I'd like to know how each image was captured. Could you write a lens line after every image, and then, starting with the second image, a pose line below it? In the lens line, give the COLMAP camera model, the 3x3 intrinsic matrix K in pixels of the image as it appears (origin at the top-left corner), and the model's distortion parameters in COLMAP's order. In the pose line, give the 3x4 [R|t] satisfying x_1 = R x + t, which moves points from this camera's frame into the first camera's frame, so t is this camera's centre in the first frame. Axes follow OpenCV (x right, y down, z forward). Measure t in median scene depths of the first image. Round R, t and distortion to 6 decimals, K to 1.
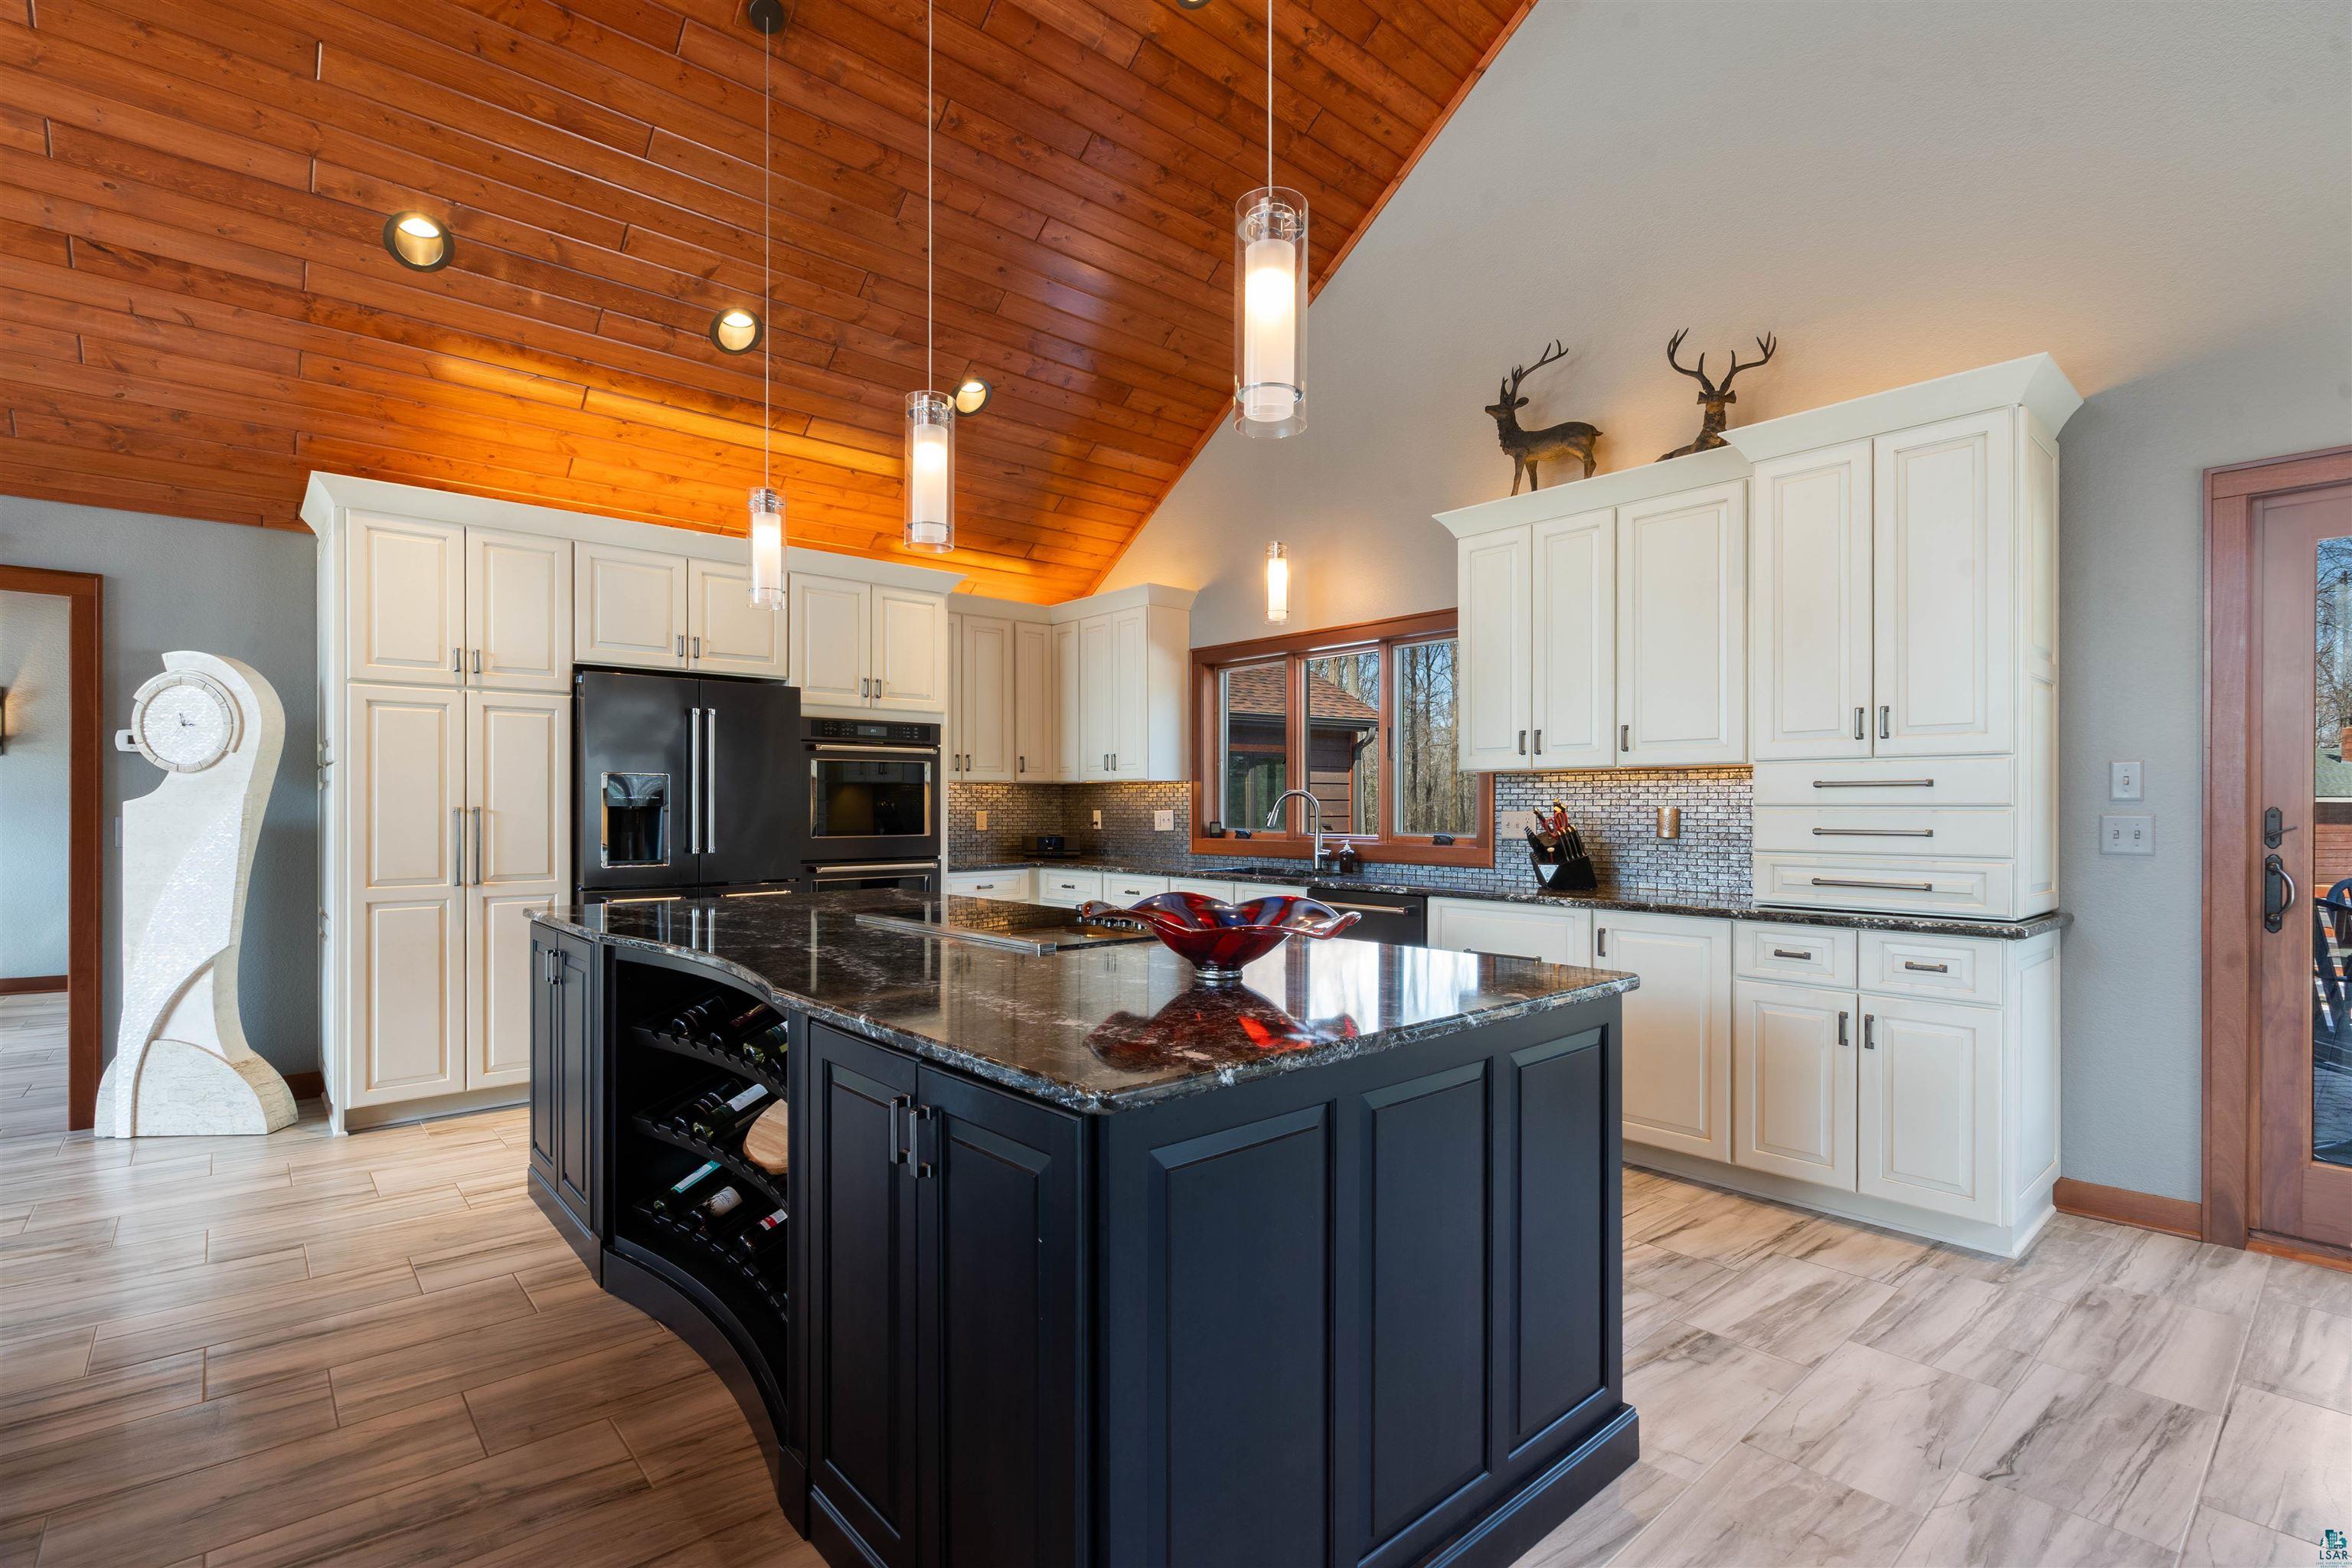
lens RADIAL K [[1075.8, 0, 1178.2], [0, 1075.8, 798.9], [0, 0, 1]] dist [0.001244, -0.001576]
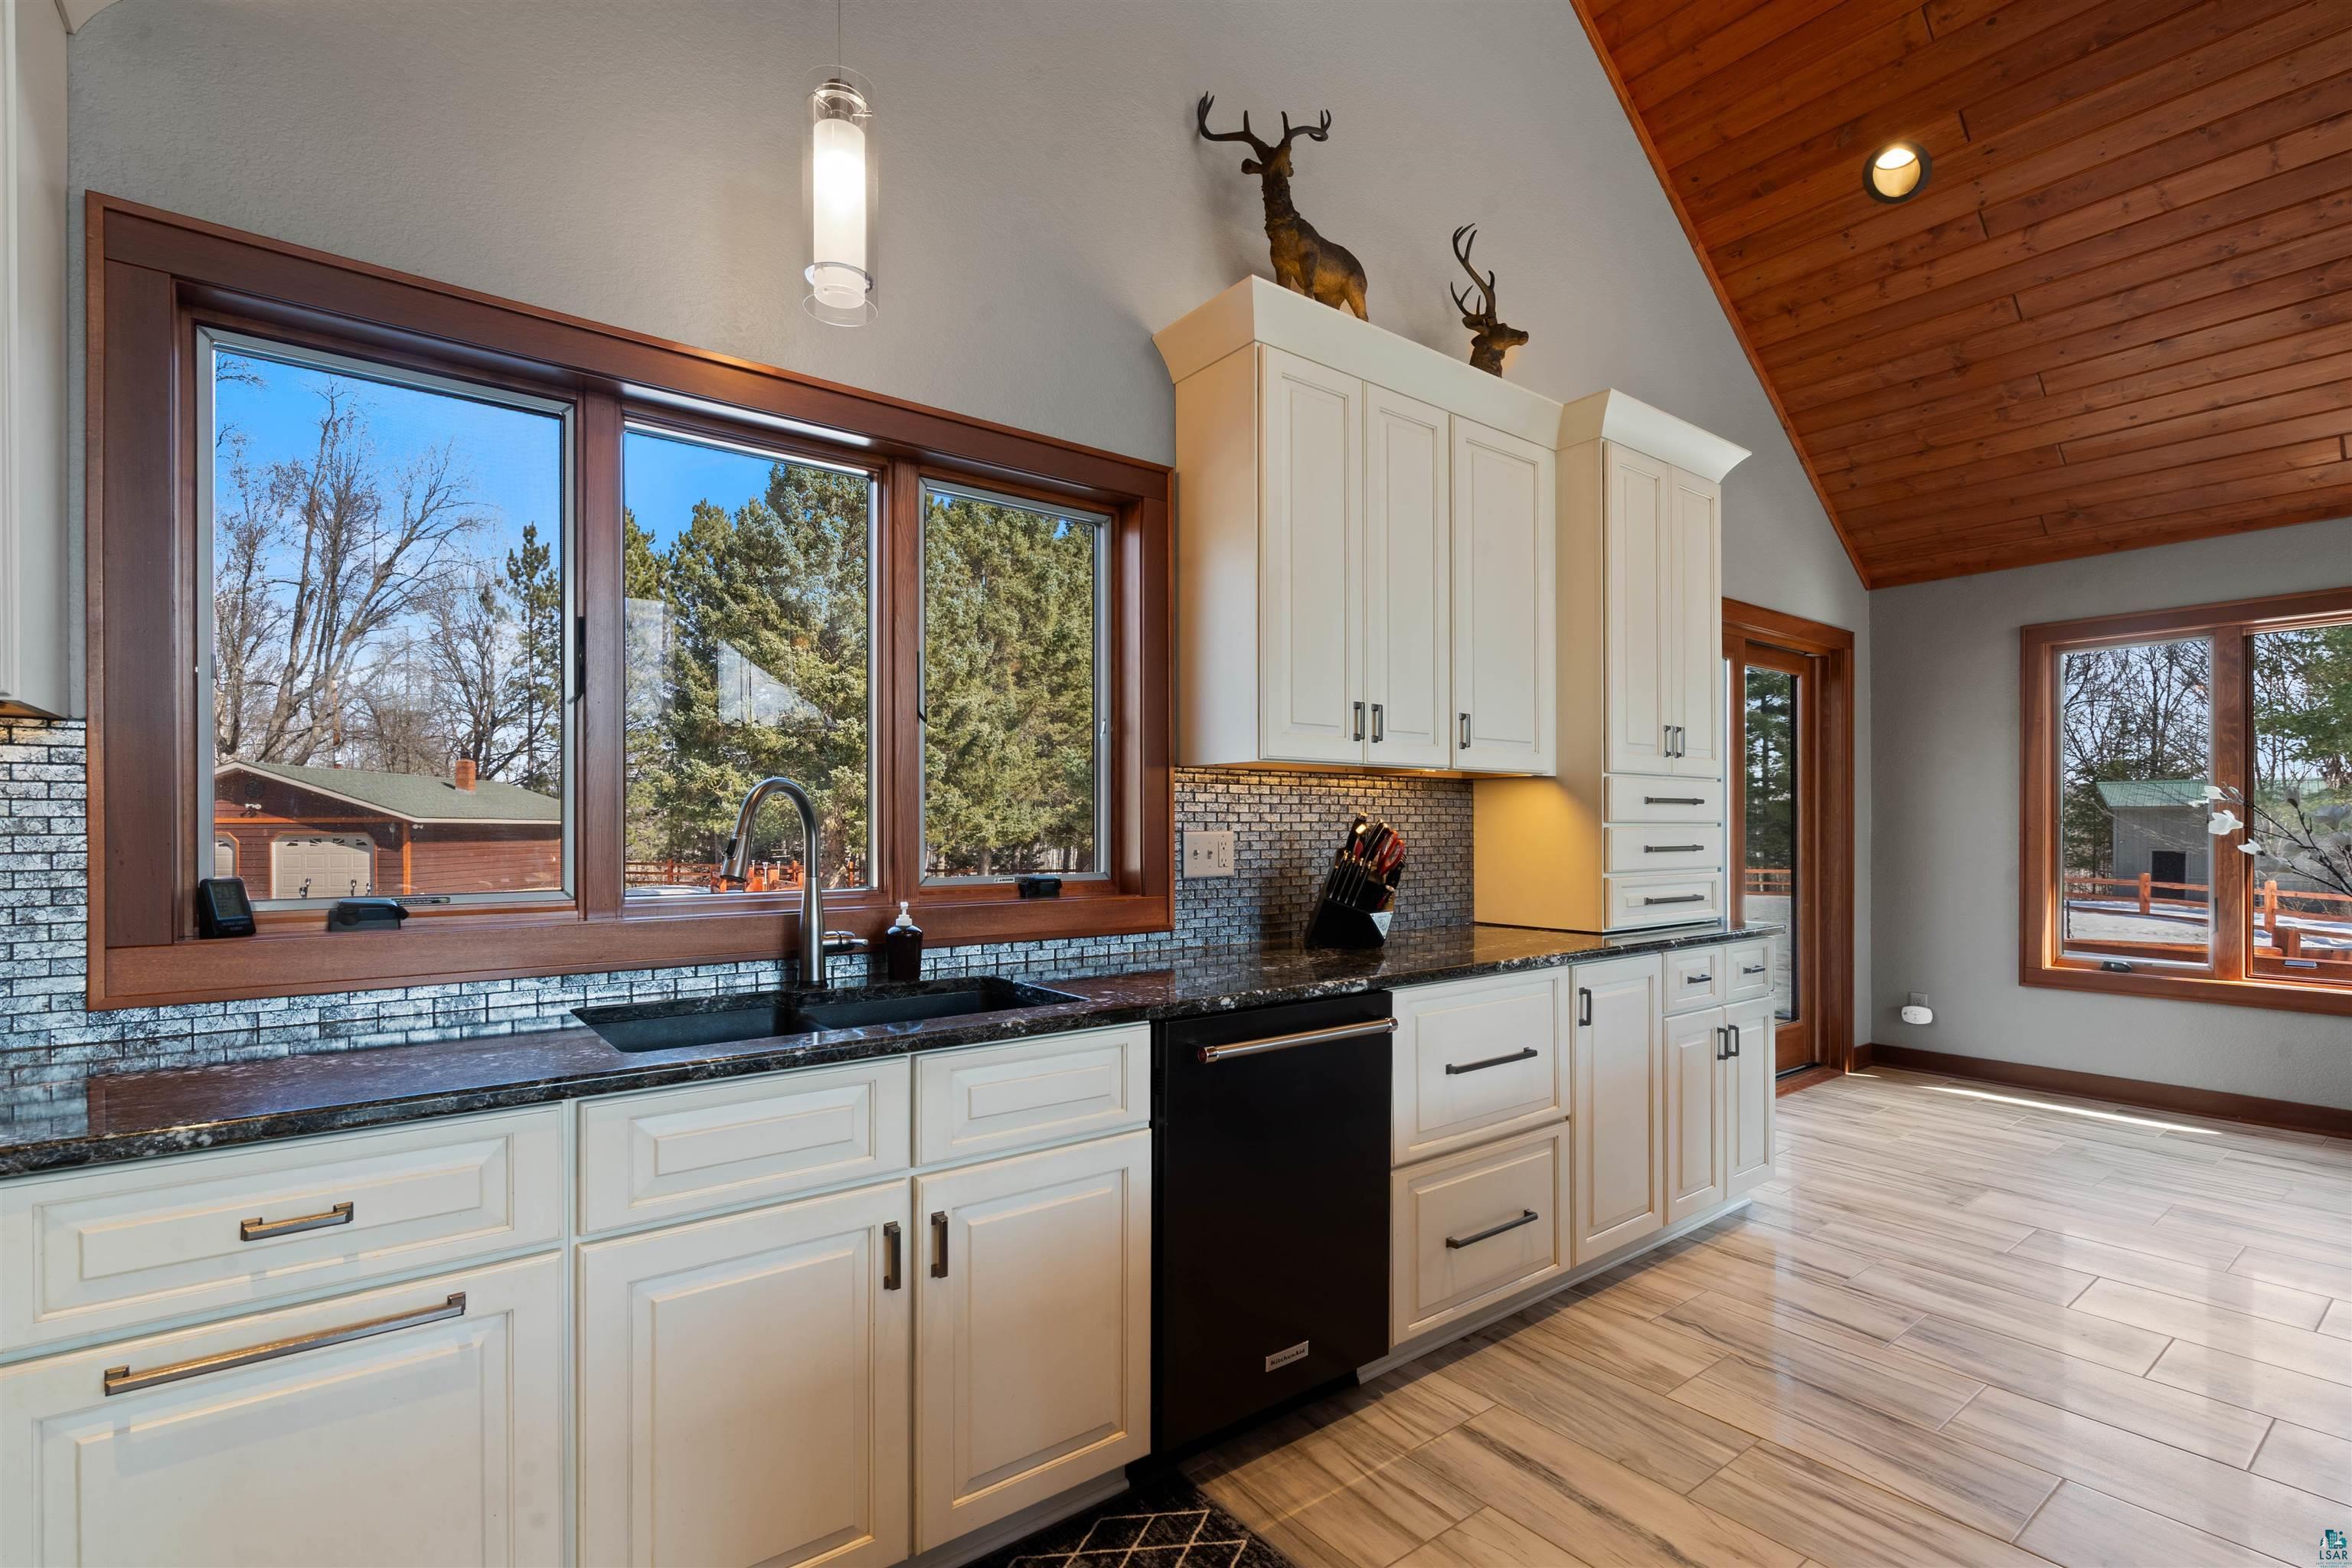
lens RADIAL K [[1075.8, 0, 1177.5], [0, 1075.8, 819.1], [0, 0, 1]] dist [0.001244, -0.001576]
pose [[0.069987, 0.006393, 0.997527, -0.341057], [-0.005016, 0.999969, -0.006057, 0.010062], [-0.997535, -0.004579, 0.070017, 1.152833]]
